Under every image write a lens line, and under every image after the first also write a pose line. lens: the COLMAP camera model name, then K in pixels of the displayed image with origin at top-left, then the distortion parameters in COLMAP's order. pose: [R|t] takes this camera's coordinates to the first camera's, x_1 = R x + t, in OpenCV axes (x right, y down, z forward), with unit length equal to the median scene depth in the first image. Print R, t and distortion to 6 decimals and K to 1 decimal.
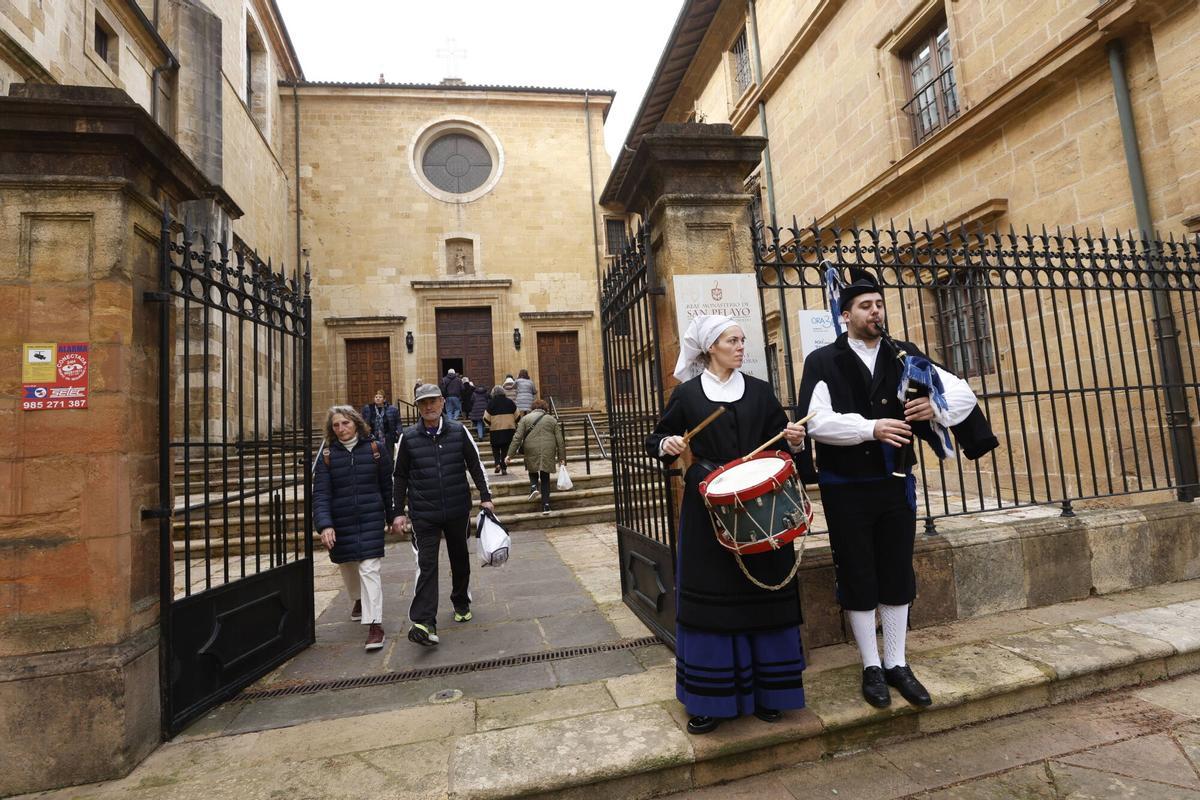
lens RADIAL K [[565.8, 0, 603.4], [0, 565.8, 401.1], [0, 0, 1]] dist [-0.045135, 0.014706]
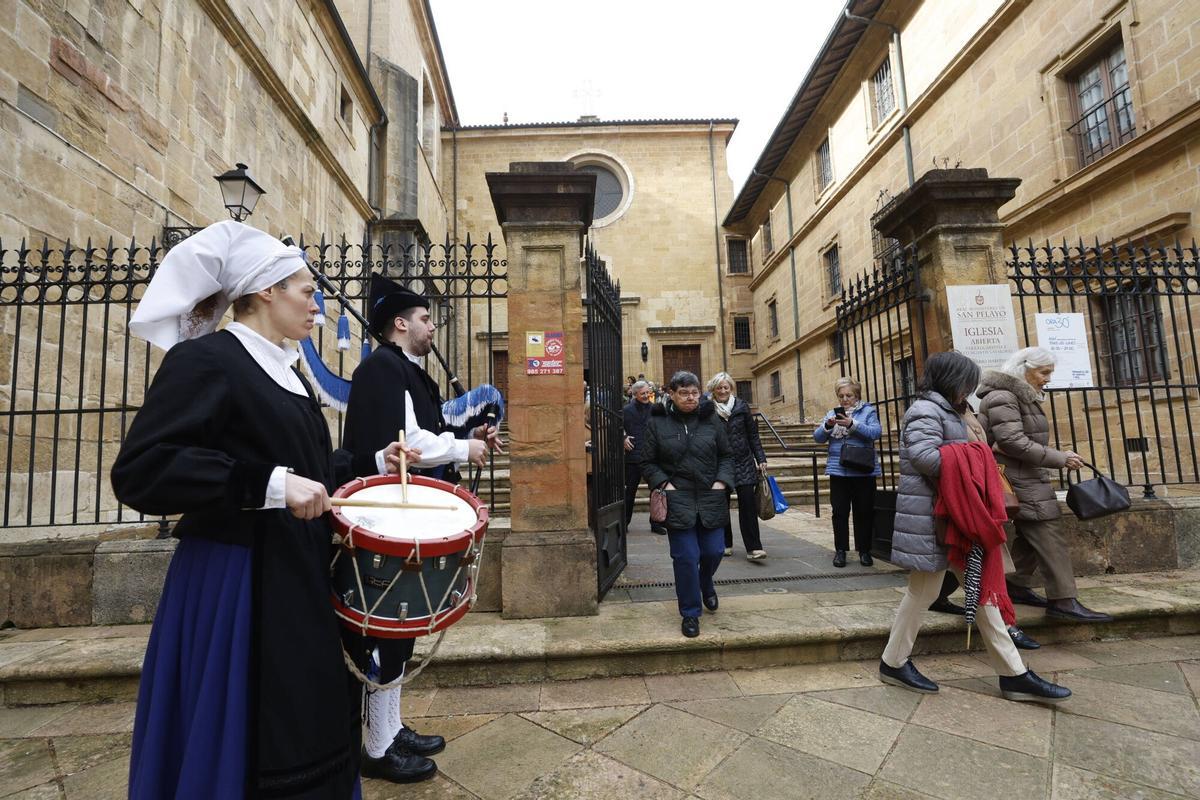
lens RADIAL K [[550.4, 0, 596.6], [0, 550.4, 413.3], [0, 0, 1]] dist [-0.044806, 0.012650]
pose [[0.987227, 0.020016, -0.158056, -0.205808], [-0.021031, 0.999768, -0.004756, 0.042358], [0.157924, 0.008019, 0.987419, -0.161618]]
